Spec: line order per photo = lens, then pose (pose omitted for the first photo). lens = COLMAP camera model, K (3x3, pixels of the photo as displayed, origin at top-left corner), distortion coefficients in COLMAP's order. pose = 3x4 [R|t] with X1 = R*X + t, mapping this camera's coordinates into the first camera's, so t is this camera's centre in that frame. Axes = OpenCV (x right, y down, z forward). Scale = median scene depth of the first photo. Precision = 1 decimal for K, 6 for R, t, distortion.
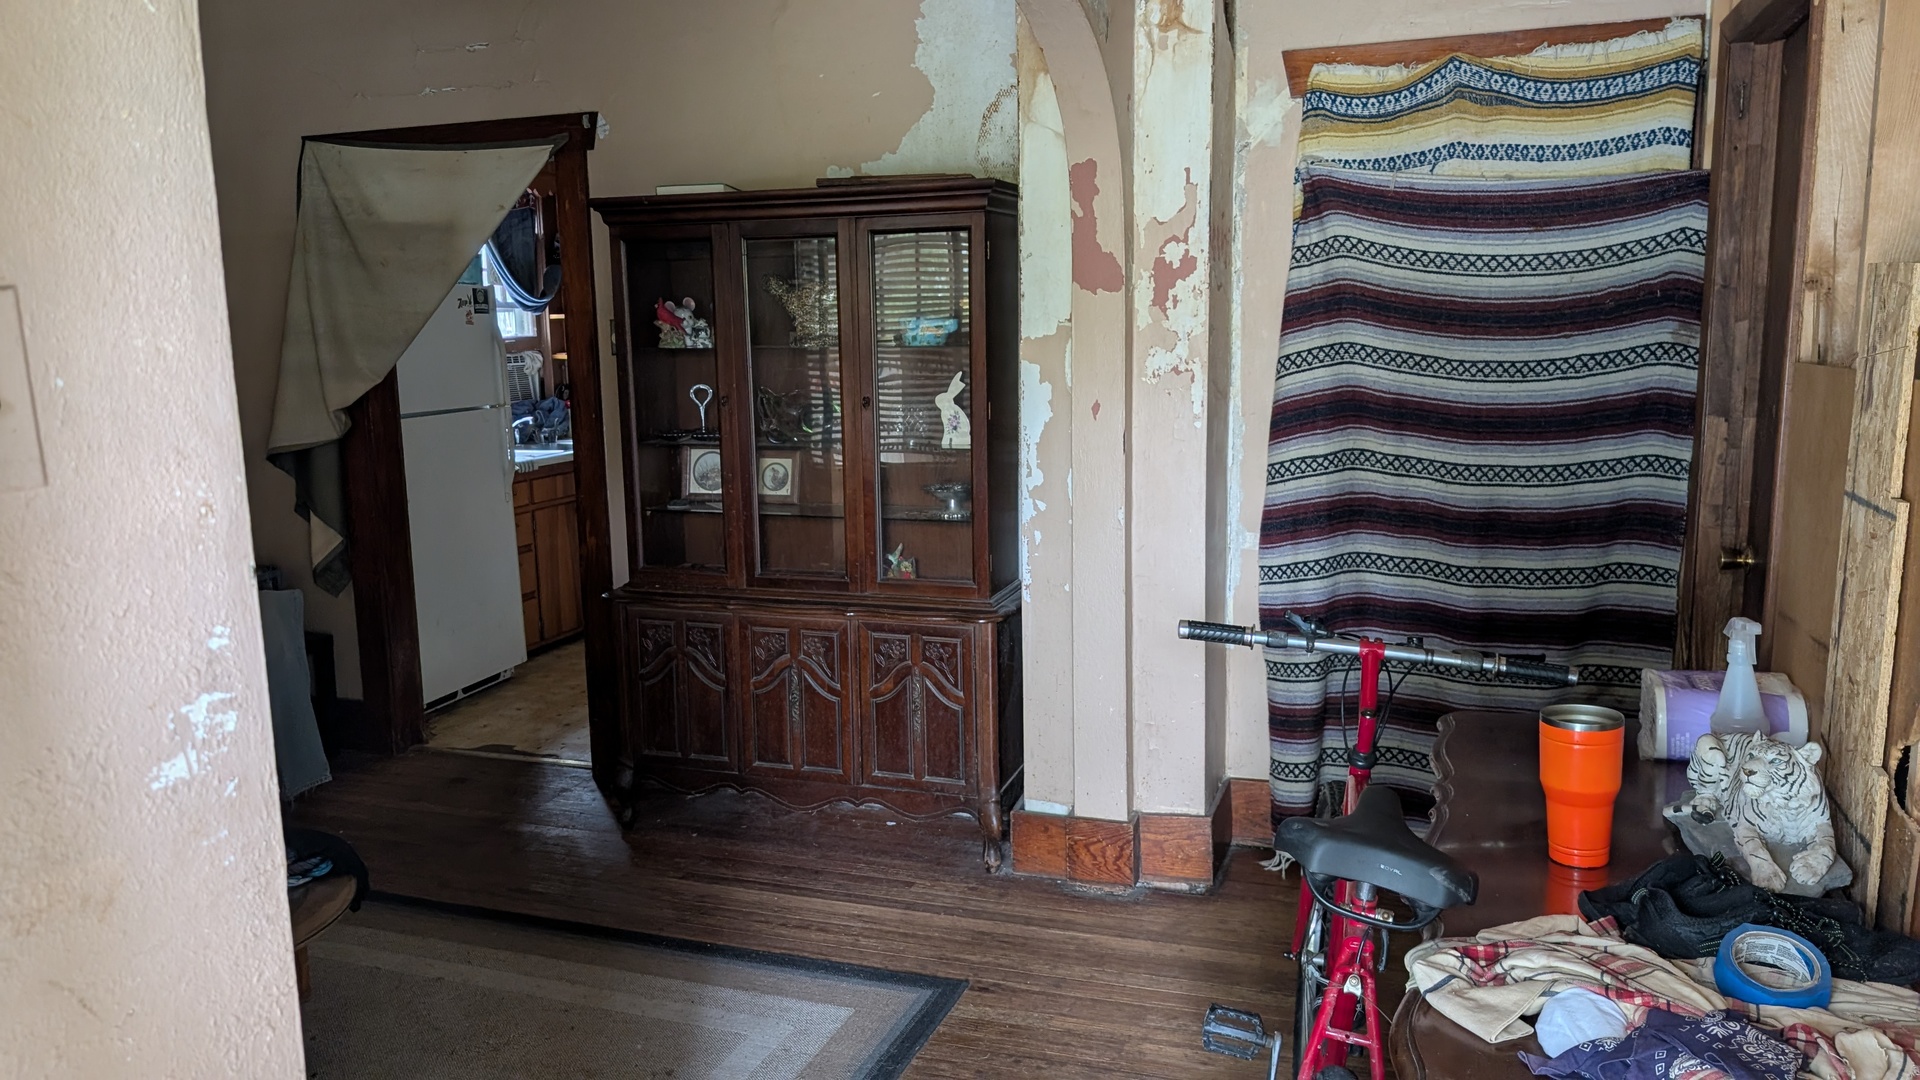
lens RADIAL K [[1376.4, 0, 954.3], [0, 1376.4, 545.1], [0, 0, 1]] dist [0.010869, -0.014832]
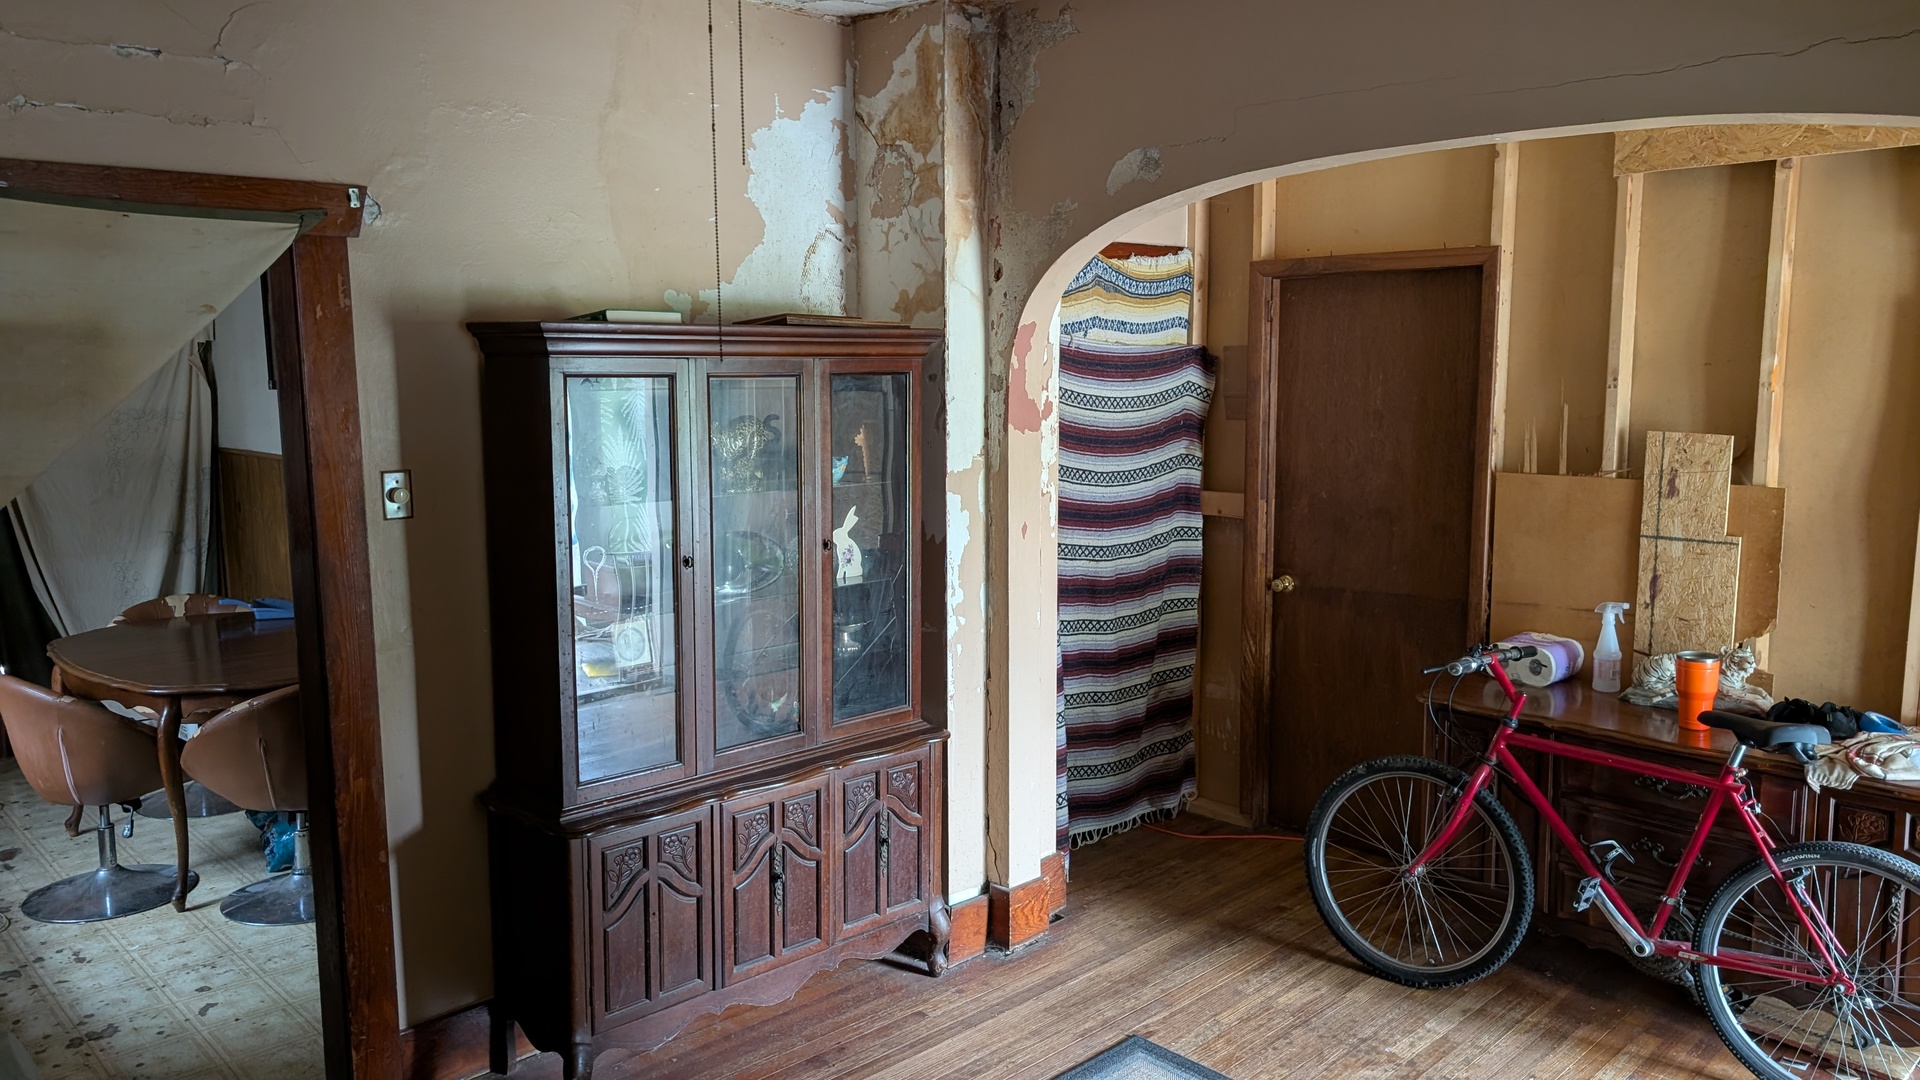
lens RADIAL K [[1376.4, 0, 954.3], [0, 1376.4, 534.2], [0, 0, 1]] dist [0.010869, -0.014832]
pose [[0.459476, -0.092732, 0.883336, -0.937544], [0.139554, 0.989719, 0.031310, -0.137556], [-0.877158, 0.108886, 0.467694, 0.498573]]
